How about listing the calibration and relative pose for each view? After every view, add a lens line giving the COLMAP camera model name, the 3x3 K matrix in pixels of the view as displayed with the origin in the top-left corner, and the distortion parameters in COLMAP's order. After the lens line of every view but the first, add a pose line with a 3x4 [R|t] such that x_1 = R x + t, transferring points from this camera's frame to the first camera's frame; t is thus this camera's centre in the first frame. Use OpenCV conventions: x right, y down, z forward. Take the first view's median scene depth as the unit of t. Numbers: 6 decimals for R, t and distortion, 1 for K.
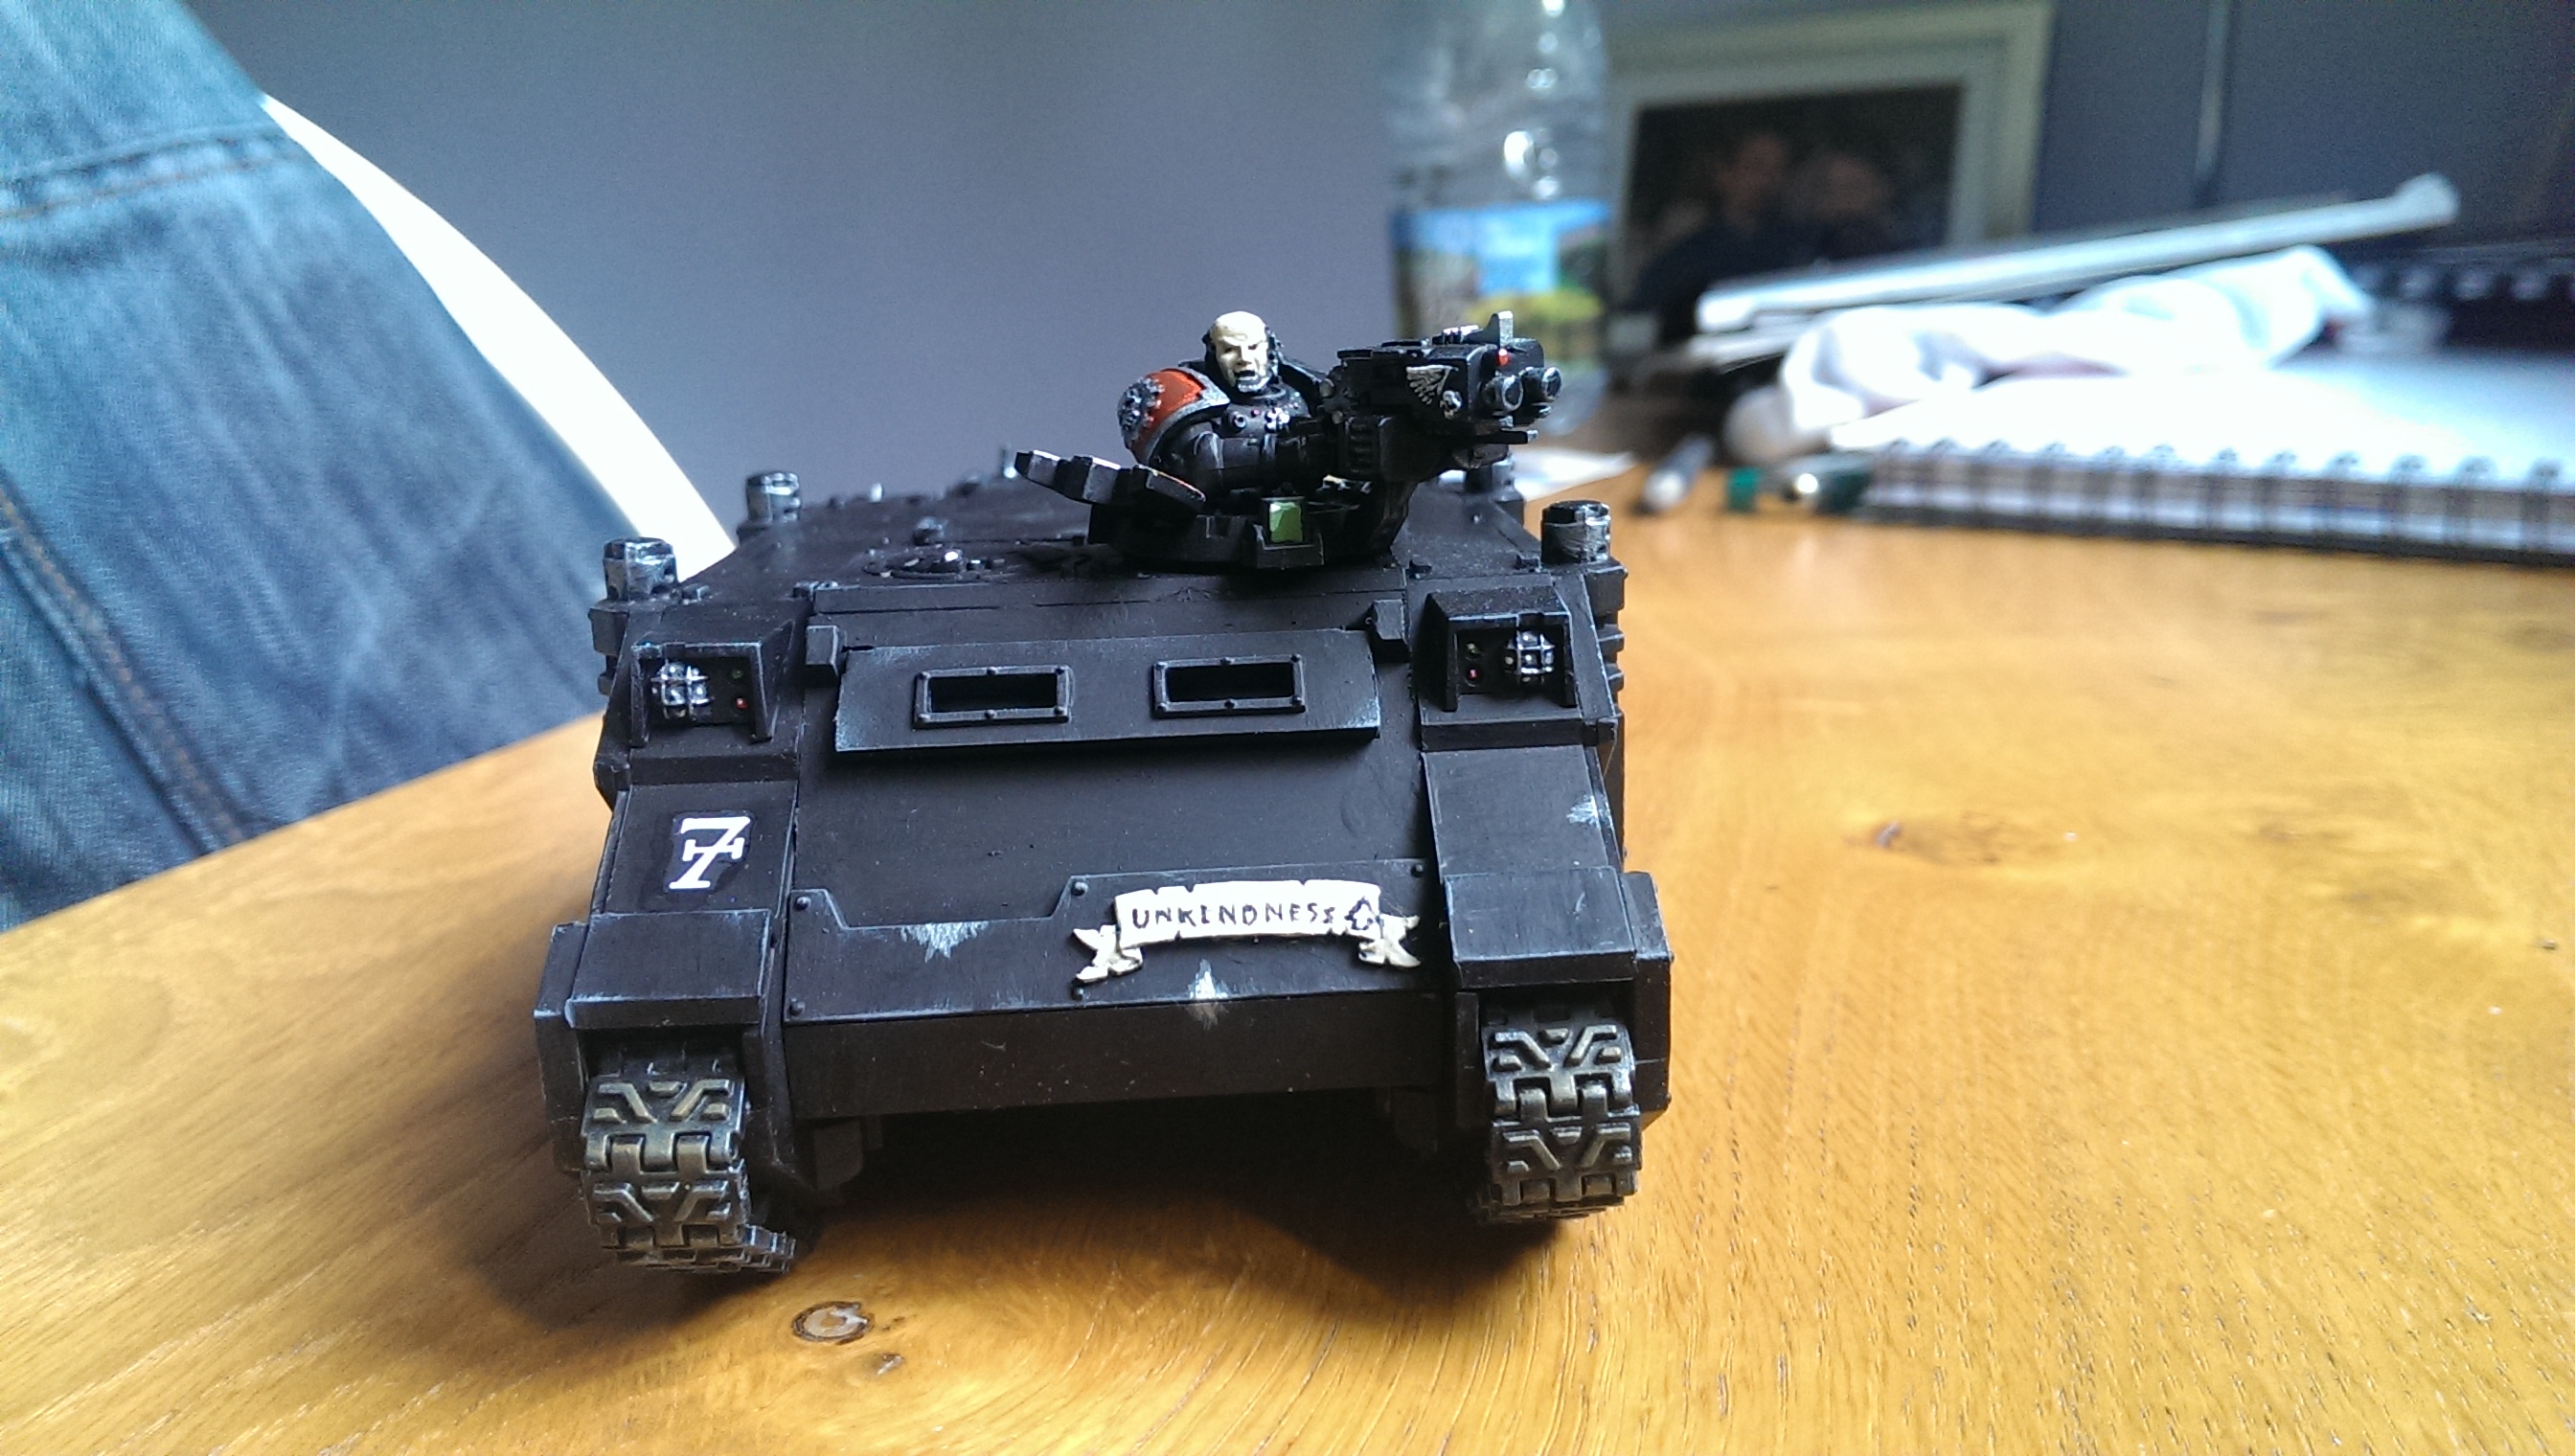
lens RADIAL K [[1989.4, 0, 1288.1], [0, 1989.4, 725.9], [0, 0, 1]] dist [-0.033861, -0.033051]
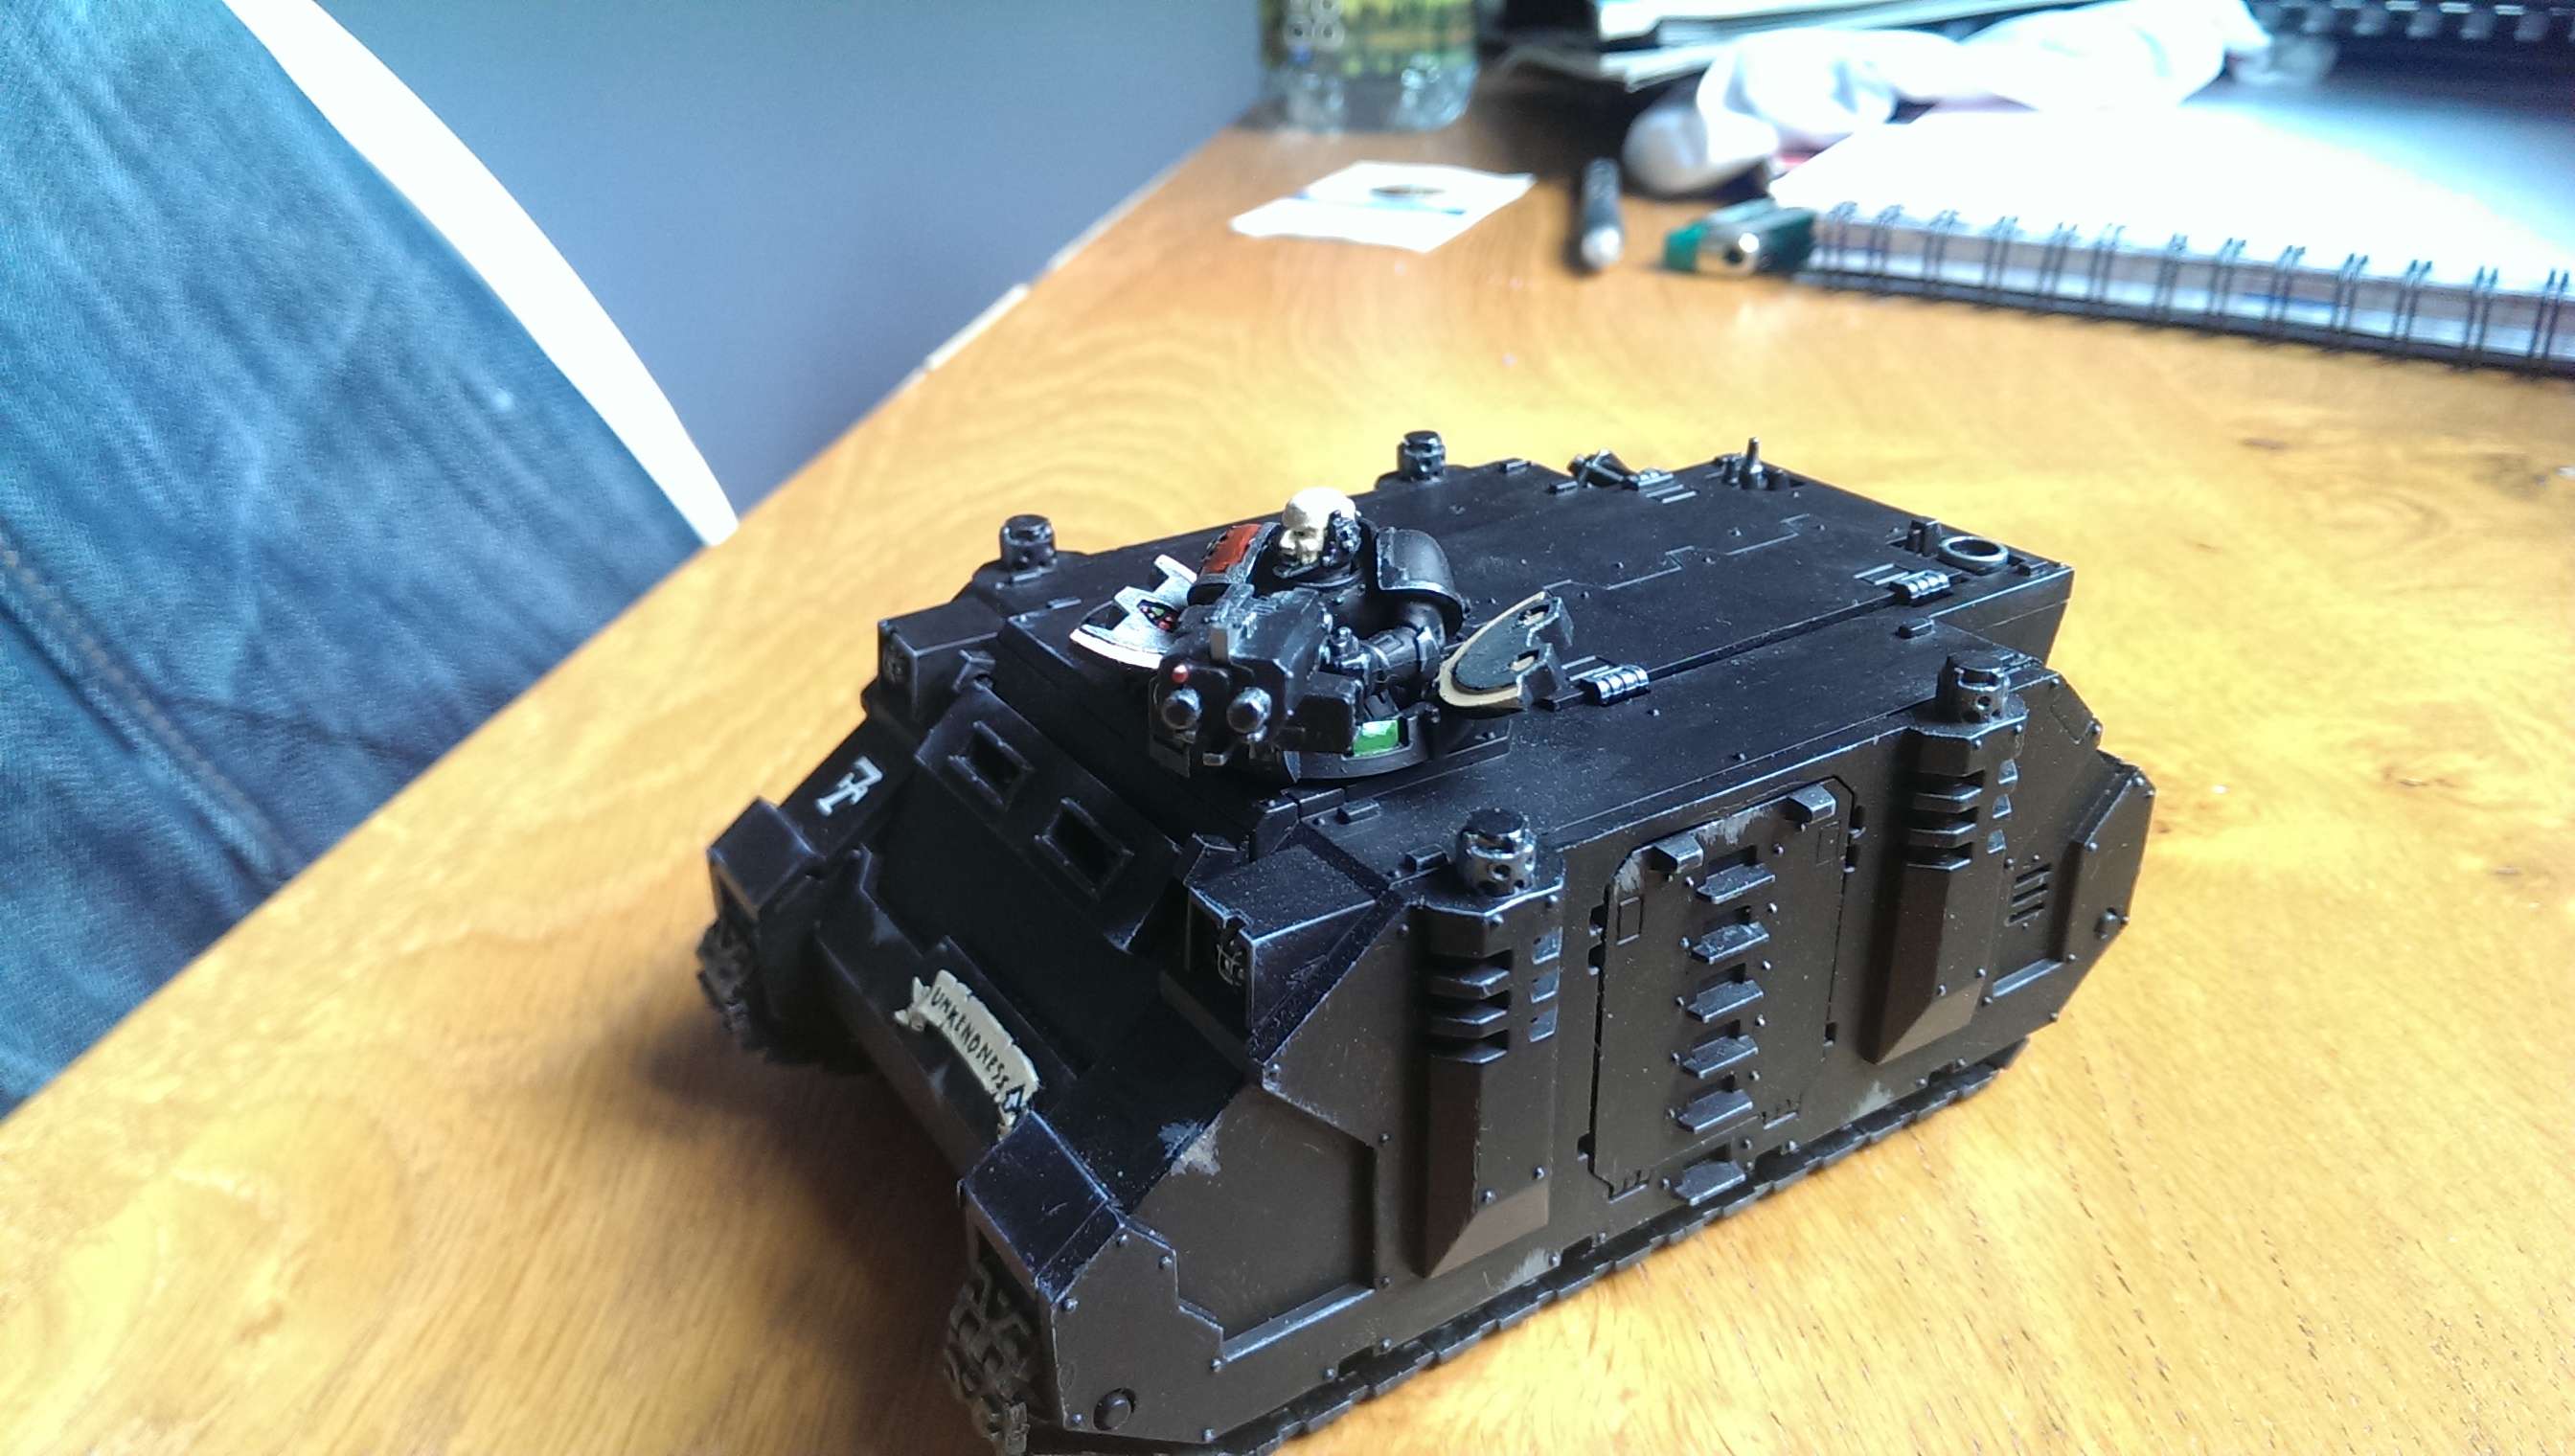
lens RADIAL K [[1989.4, 0, 1287.8], [0, 1989.4, 743.1], [0, 0, 1]] dist [-0.033861, -0.033051]
pose [[0.989403, -0.044292, 0.138276, -0.131150], [0.013696, 0.976561, 0.214805, -0.111534], [-0.144549, -0.210635, 0.966819, 0.040608]]
